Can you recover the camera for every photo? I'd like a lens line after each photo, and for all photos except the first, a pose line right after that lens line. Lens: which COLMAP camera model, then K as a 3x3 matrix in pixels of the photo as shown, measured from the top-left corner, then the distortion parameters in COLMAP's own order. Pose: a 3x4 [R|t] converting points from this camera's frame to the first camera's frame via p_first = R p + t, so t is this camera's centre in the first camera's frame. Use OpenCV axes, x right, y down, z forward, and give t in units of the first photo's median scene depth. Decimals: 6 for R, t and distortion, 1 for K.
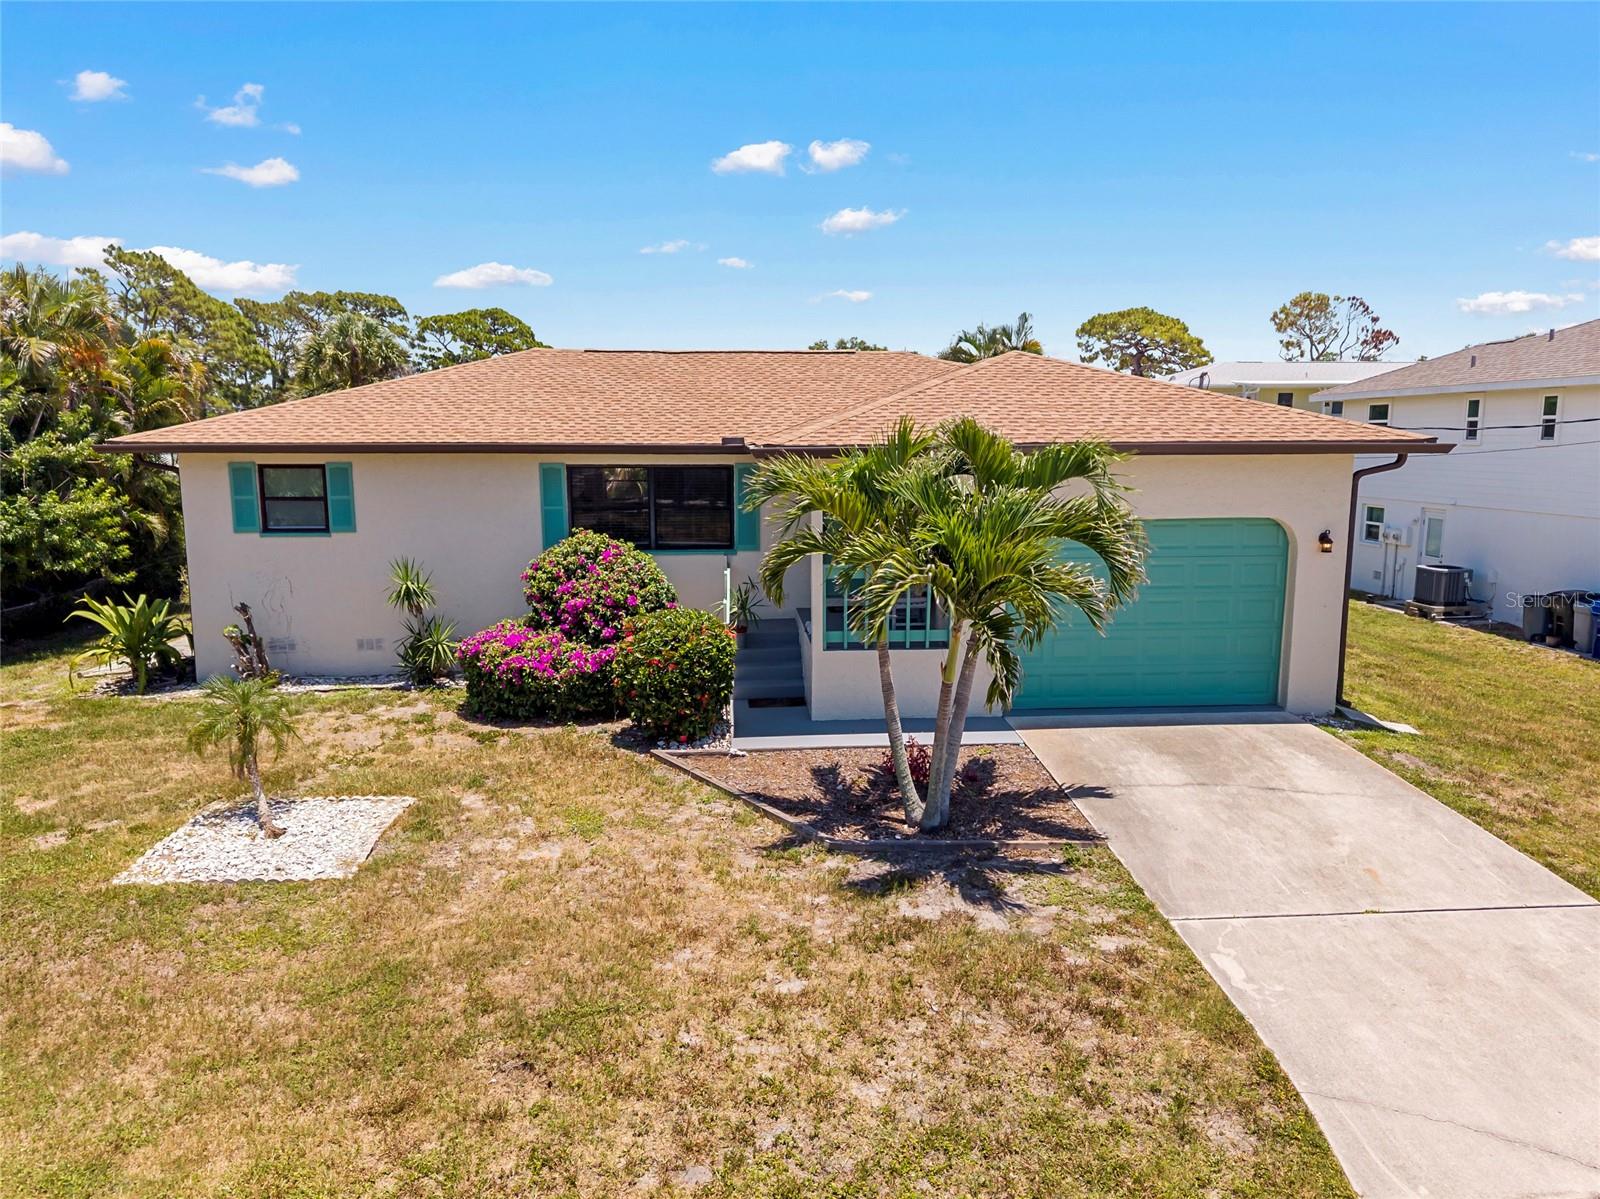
lens RADIAL K [[1090.6, 0, 800.0], [0, 1090.6, 599.5], [0, 0, 1]] dist [0.032619, -0.046225]
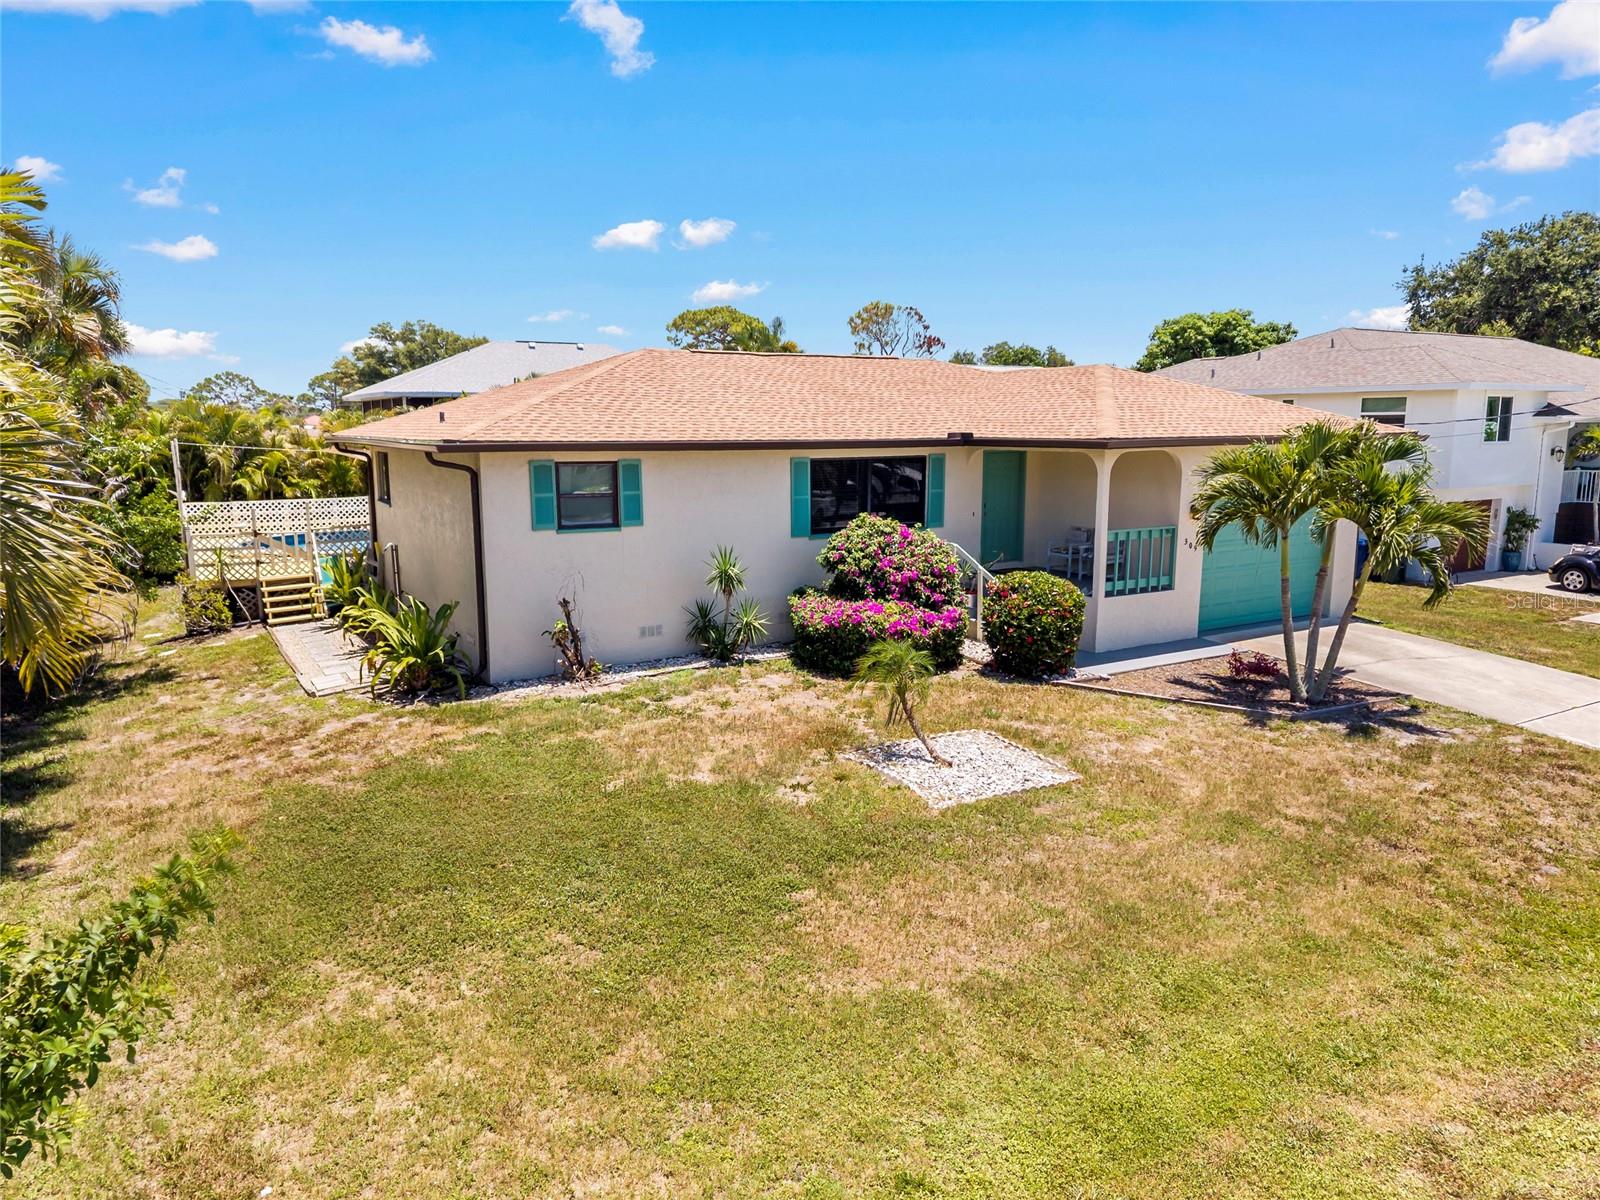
lens RADIAL K [[1090.6, 0, 800.0], [0, 1090.6, 600.0], [0, 0, 1]] dist [0.032619, -0.046225]
pose [[0.895729, -0.071515, 0.438812, -1.058381], [0.066383, 0.997428, 0.027050, -0.011770], [-0.439617, 0.004900, 0.898172, -0.017587]]
